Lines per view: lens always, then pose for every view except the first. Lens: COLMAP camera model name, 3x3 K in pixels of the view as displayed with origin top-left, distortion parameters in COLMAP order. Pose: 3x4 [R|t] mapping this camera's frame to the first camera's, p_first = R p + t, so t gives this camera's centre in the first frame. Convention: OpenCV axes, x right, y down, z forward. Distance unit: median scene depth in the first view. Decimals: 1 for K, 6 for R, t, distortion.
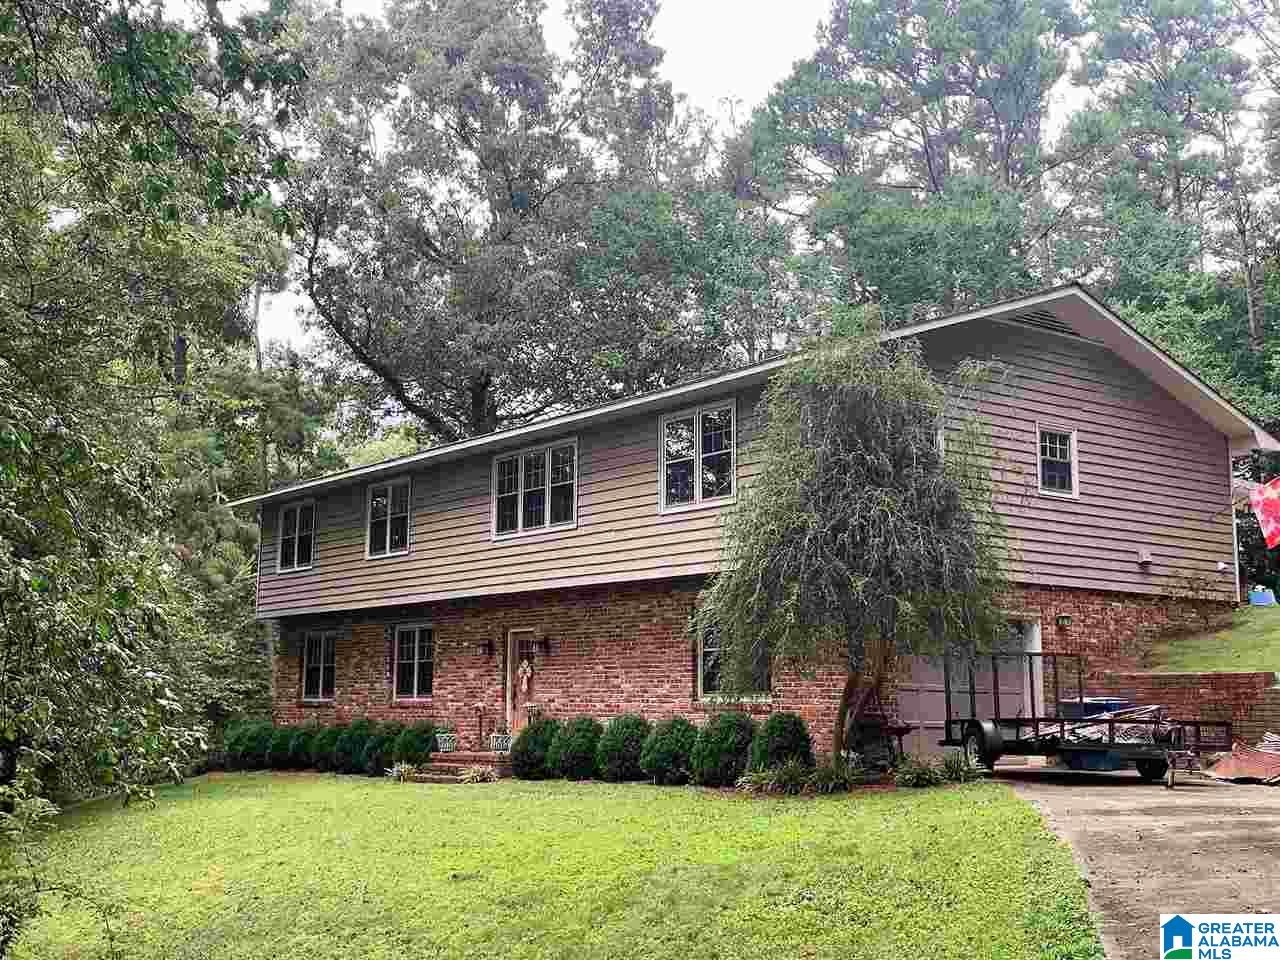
lens RADIAL K [[1511.0, 0, 640.0], [0, 1511.0, 480.0], [0, 0, 1]] dist [0.257575, -0.652290]
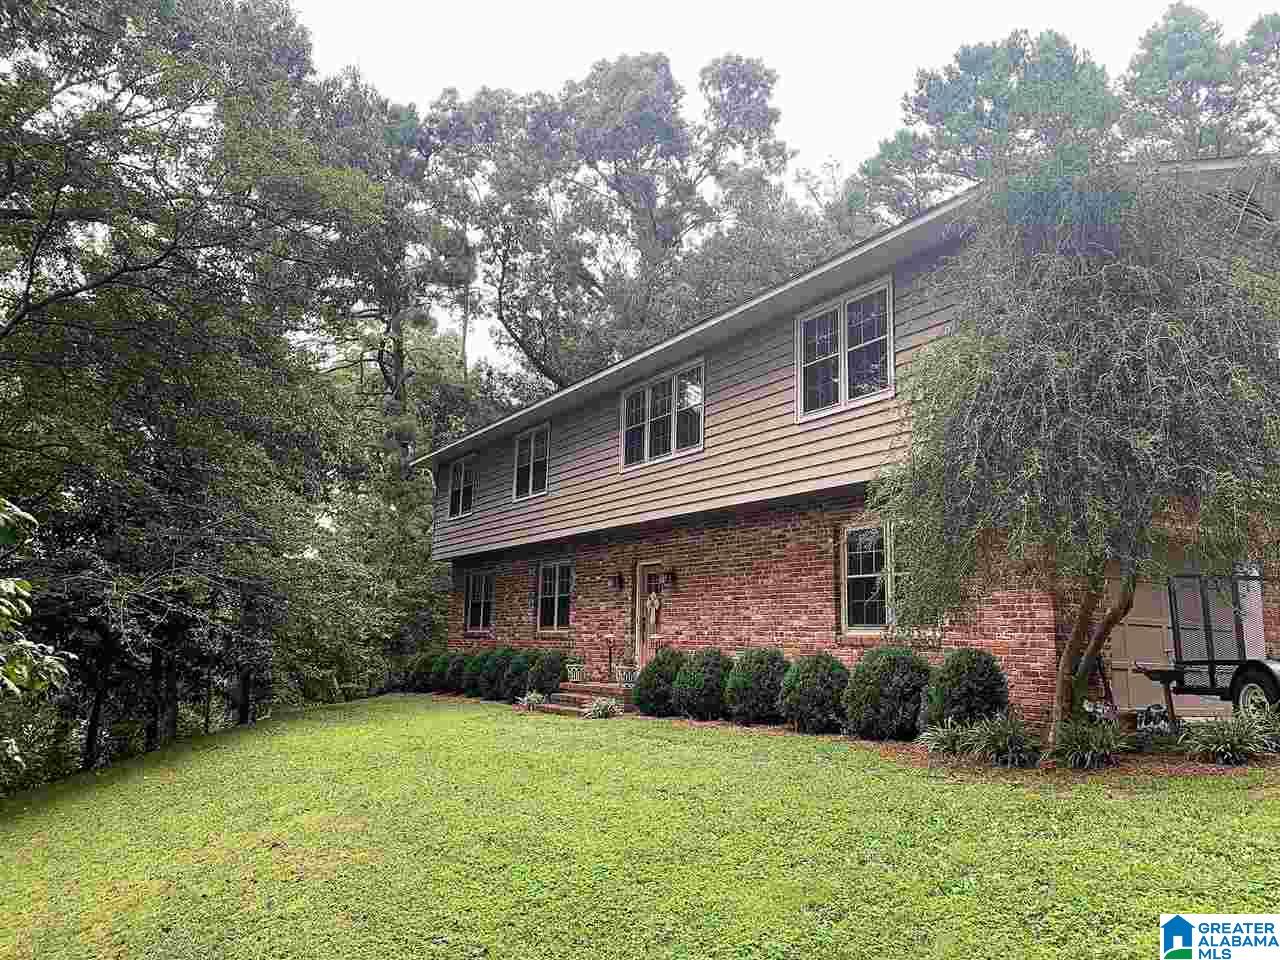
lens RADIAL K [[974.7, 0, 640.0], [0, 974.7, 480.0], [0, 0, 1]] dist [0.156177, -0.001036]
pose [[0.993656, -0.002033, -0.112440, -0.011763], [-0.000346, 0.999776, -0.021141, 0.058492], [0.112458, 0.021046, 0.993434, 0.360038]]
